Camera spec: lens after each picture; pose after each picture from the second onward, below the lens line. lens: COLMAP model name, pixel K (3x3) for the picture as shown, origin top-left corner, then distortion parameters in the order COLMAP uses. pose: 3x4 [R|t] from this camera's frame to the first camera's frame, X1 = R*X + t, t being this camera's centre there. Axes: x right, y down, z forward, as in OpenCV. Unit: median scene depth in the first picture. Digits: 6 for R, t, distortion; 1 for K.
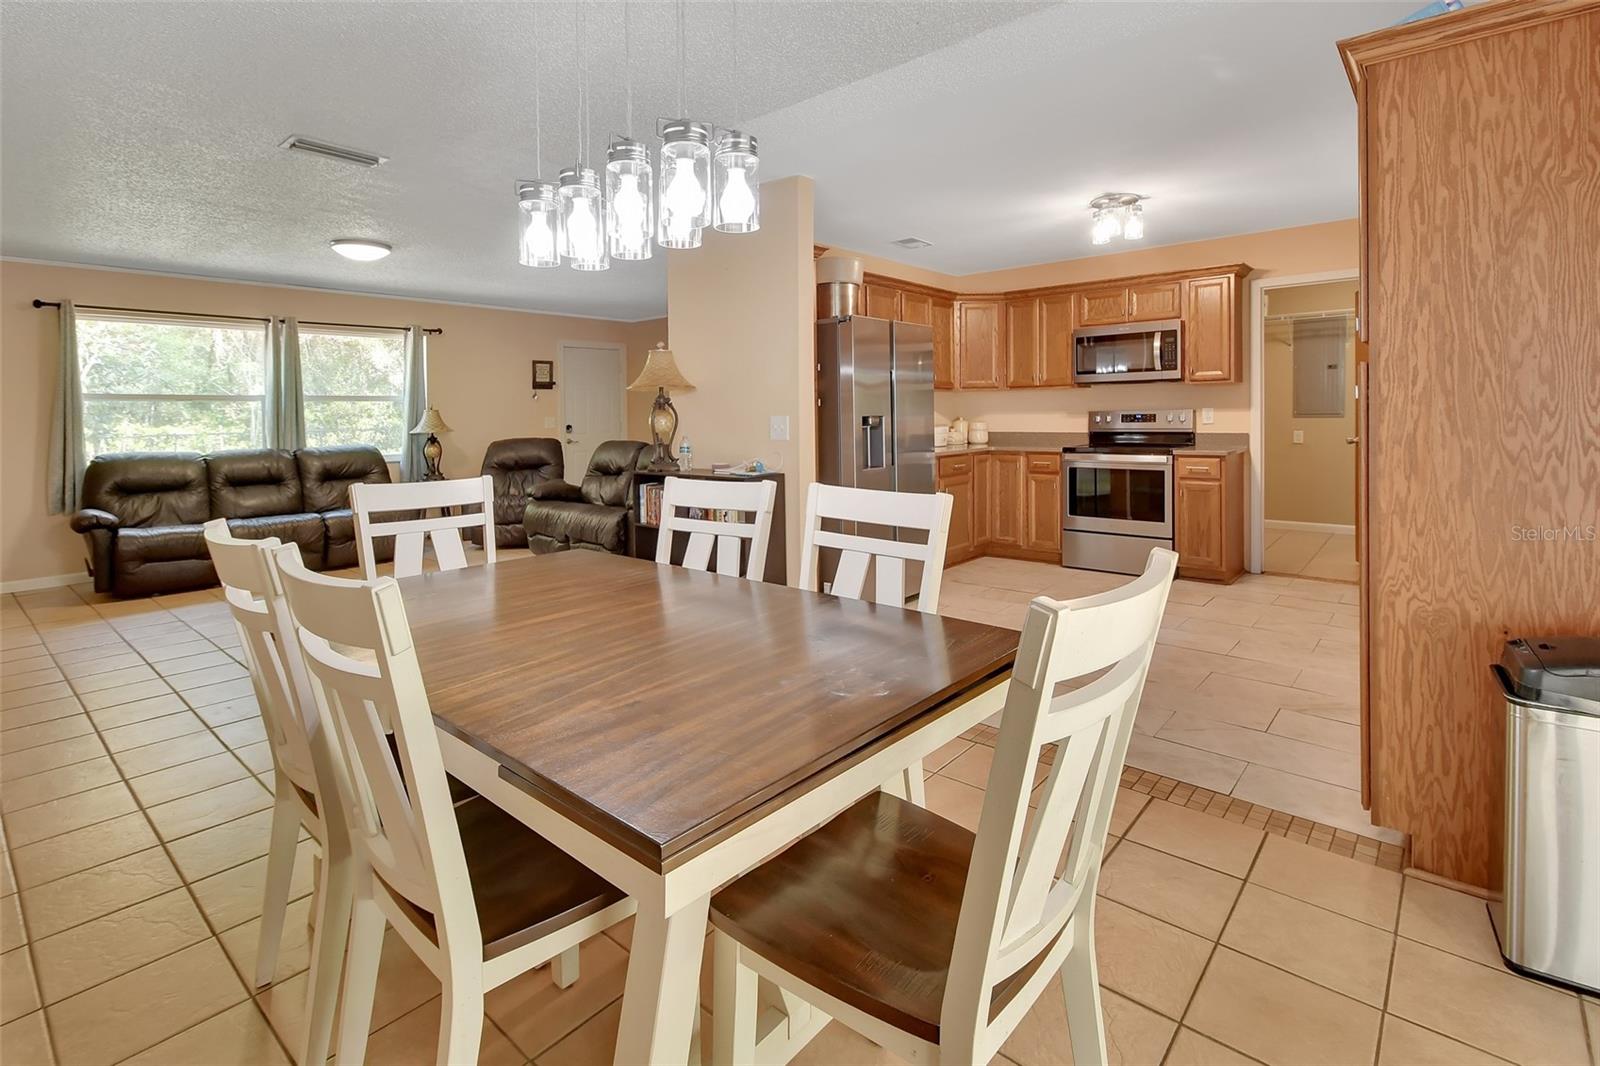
lens RADIAL K [[778.4, 0, 774.8], [0, 778.4, 439.5], [0, 0, 1]] dist [0.028125, -0.027461]
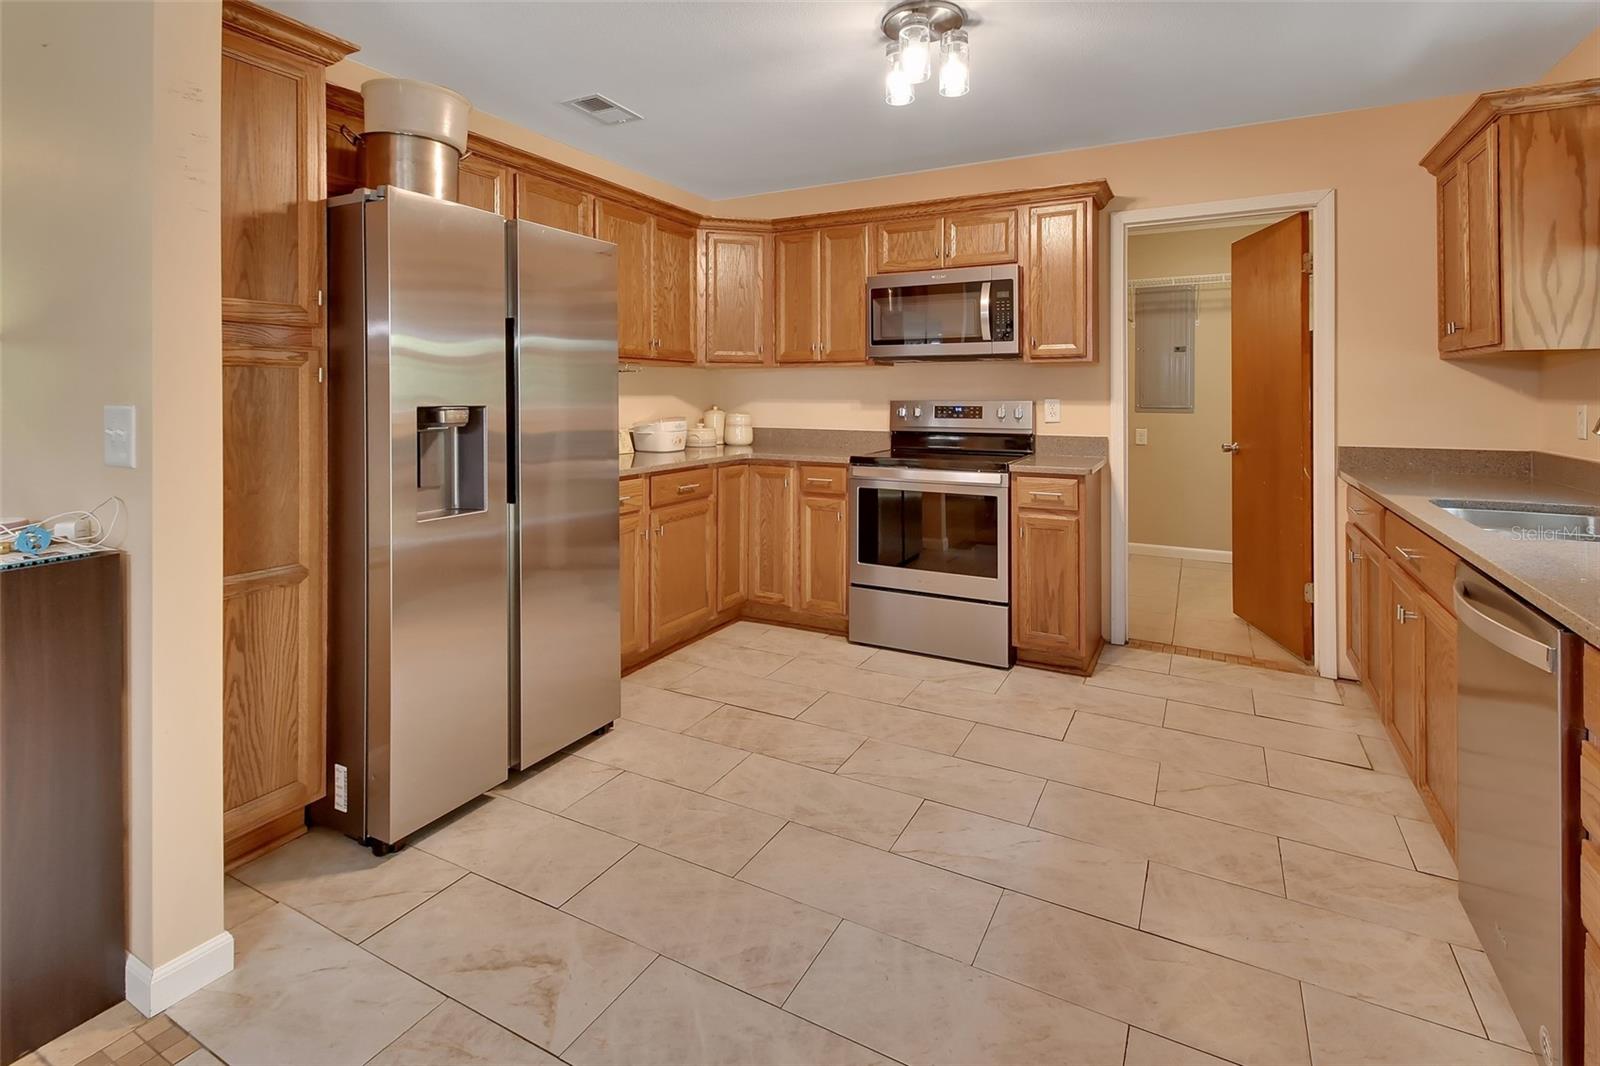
lens RADIAL K [[777.3, 0, 782.2], [0, 777.3, 389.2], [0, 0, 1]] dist [0.008660, 0.000235]
pose [[0.975843, 0.018155, 0.217717, 0.159501], [-0.009269, 0.999085, -0.041764, -0.016615], [-0.218276, 0.038737, 0.975118, 0.354046]]
